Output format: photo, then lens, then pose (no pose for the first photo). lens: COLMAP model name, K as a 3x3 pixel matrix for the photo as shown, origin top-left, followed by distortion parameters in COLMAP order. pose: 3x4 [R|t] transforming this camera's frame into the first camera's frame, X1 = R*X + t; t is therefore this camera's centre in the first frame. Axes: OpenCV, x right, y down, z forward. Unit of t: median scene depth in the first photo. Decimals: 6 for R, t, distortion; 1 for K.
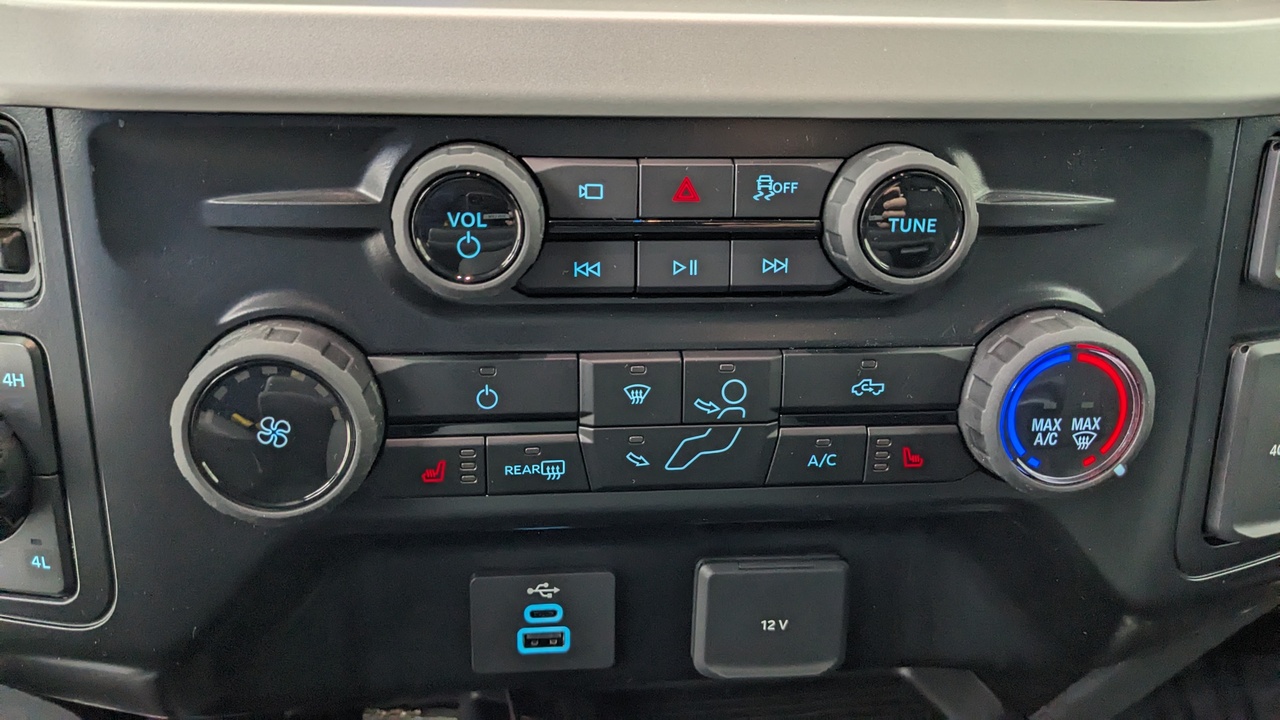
lens RADIAL K [[1029.9, 0, 637.8], [0, 1029.9, 325.4], [0, 0, 1]] dist [0.040380, -0.083044]
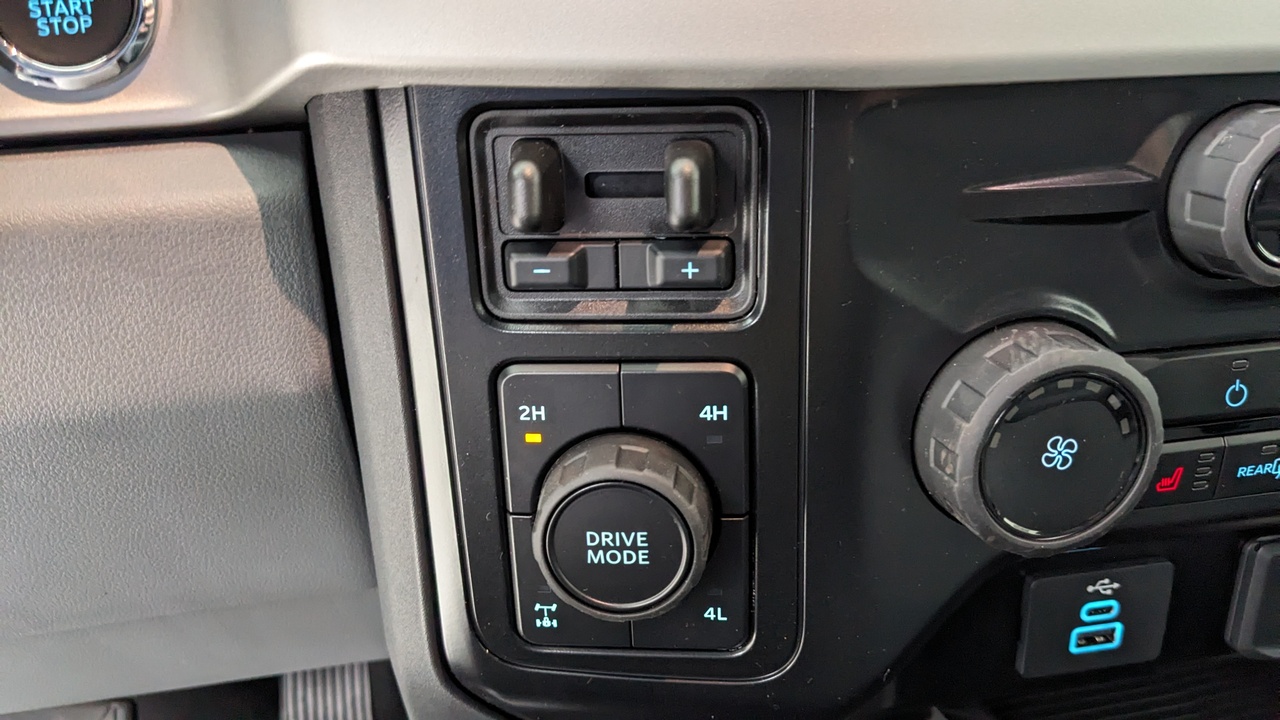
lens RADIAL K [[1029.9, 0, 637.8], [0, 1029.9, 362.1], [0, 0, 1]] dist [0.040380, -0.083044]
pose [[0.996030, -0.070078, 0.054899, -0.679363], [0.065133, 0.994059, 0.087198, -0.065197], [-0.060684, -0.083276, 0.994677, 0.147182]]
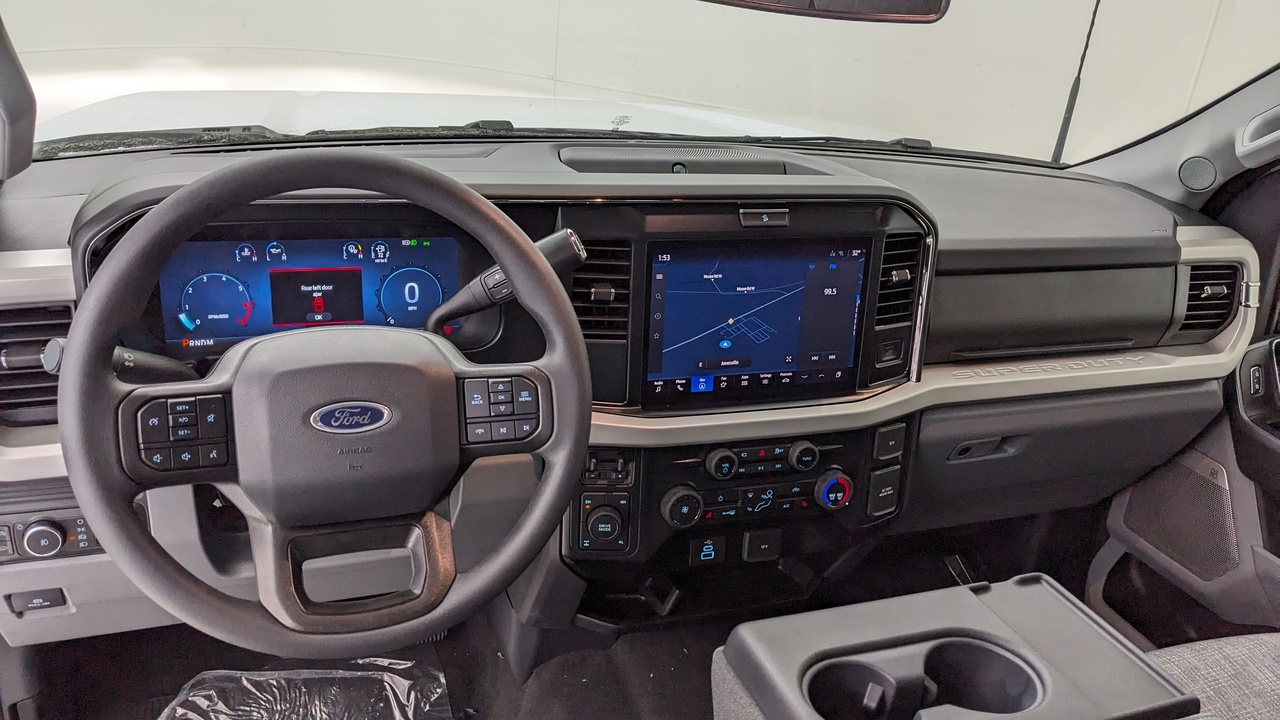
lens RADIAL K [[1029.9, 0, 650.5], [0, 1029.9, 368.7], [0, 0, 1]] dist [0.040380, -0.083044]
pose [[0.968952, -0.039808, 0.244023, -1.505473], [0.029134, 0.998461, 0.047194, -0.714815], [-0.245526, -0.038619, 0.968620, -3.270617]]
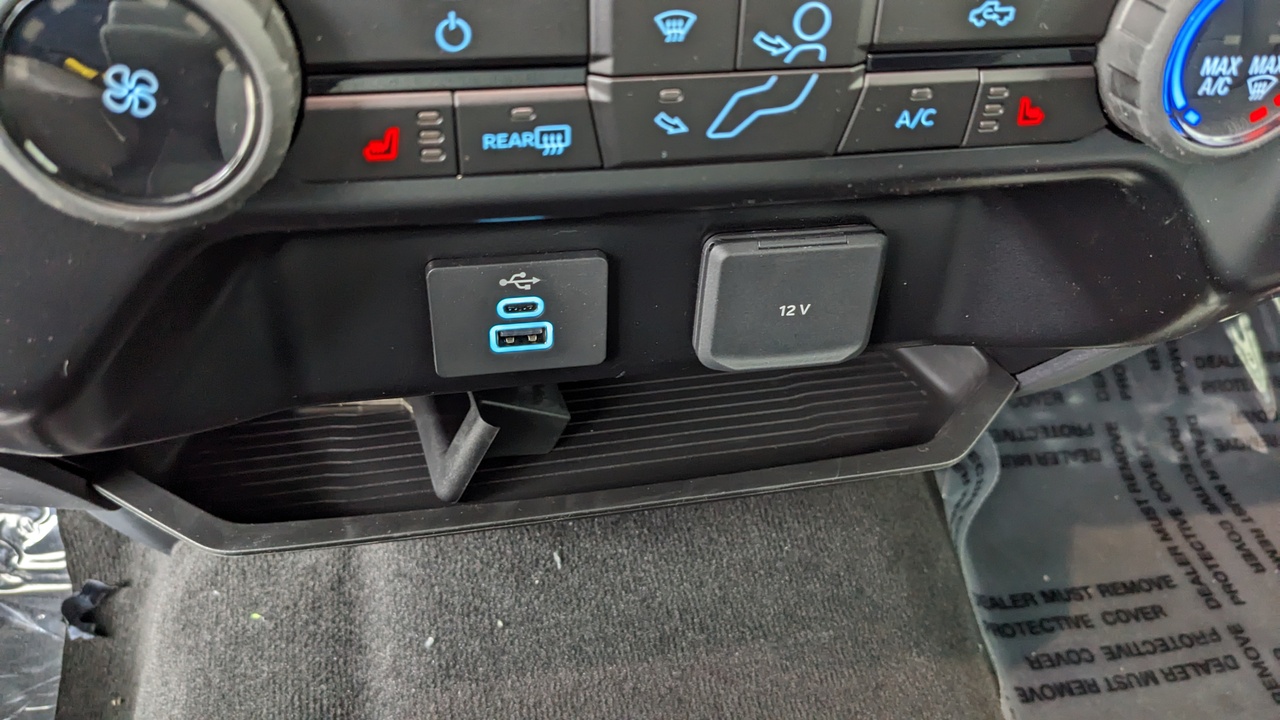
lens RADIAL K [[1029.9, 0, 639.7], [0, 1029.9, 356.3], [0, 0, 1]] dist [0.040380, -0.083044]
pose [[0.995406, -0.034342, 0.089370, -0.089970], [-0.001517, 0.927682, 0.373368, 0.013732], [-0.095729, -0.371788, 0.923369, 0.284092]]
